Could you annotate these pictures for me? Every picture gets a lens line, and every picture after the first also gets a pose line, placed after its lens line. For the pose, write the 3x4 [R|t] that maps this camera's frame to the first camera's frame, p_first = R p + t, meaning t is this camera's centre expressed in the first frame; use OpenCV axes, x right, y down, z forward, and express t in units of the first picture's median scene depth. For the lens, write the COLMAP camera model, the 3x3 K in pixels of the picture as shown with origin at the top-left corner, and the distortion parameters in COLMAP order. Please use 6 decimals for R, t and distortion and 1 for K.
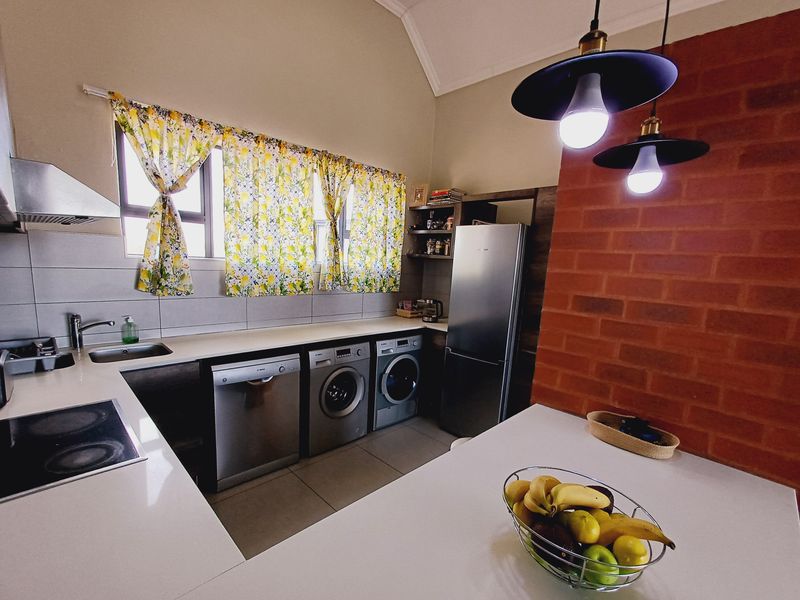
lens RADIAL K [[364.6, 0, 386.0], [0, 364.6, 319.4], [0, 0, 1]] dist [0.009983, -0.011650]
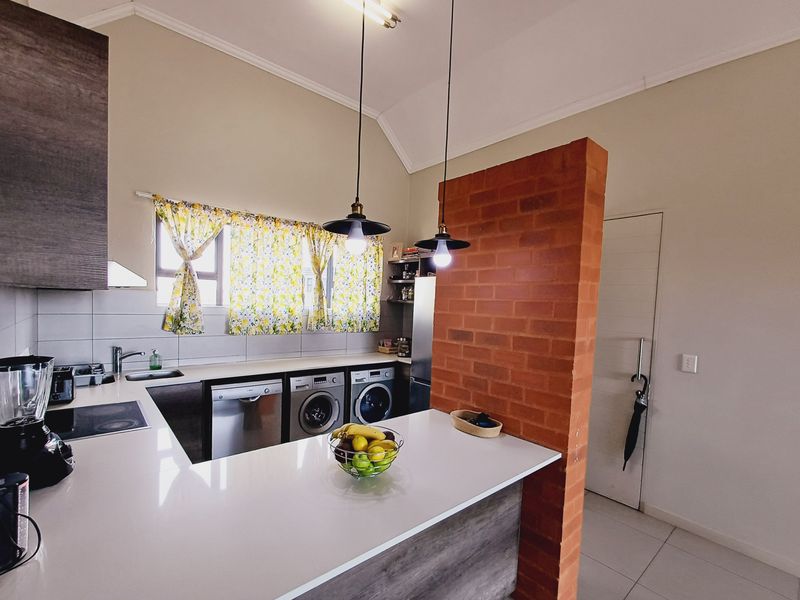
lens RADIAL K [[364.6, 0, 386.0], [0, 364.6, 319.4], [0, 0, 1]] dist [0.009983, -0.011650]
pose [[0.997261, -0.010652, -0.073186, 0.242392], [0.001863, 0.992876, -0.119134, 0.043305], [0.073934, 0.118672, 0.990177, -0.284516]]
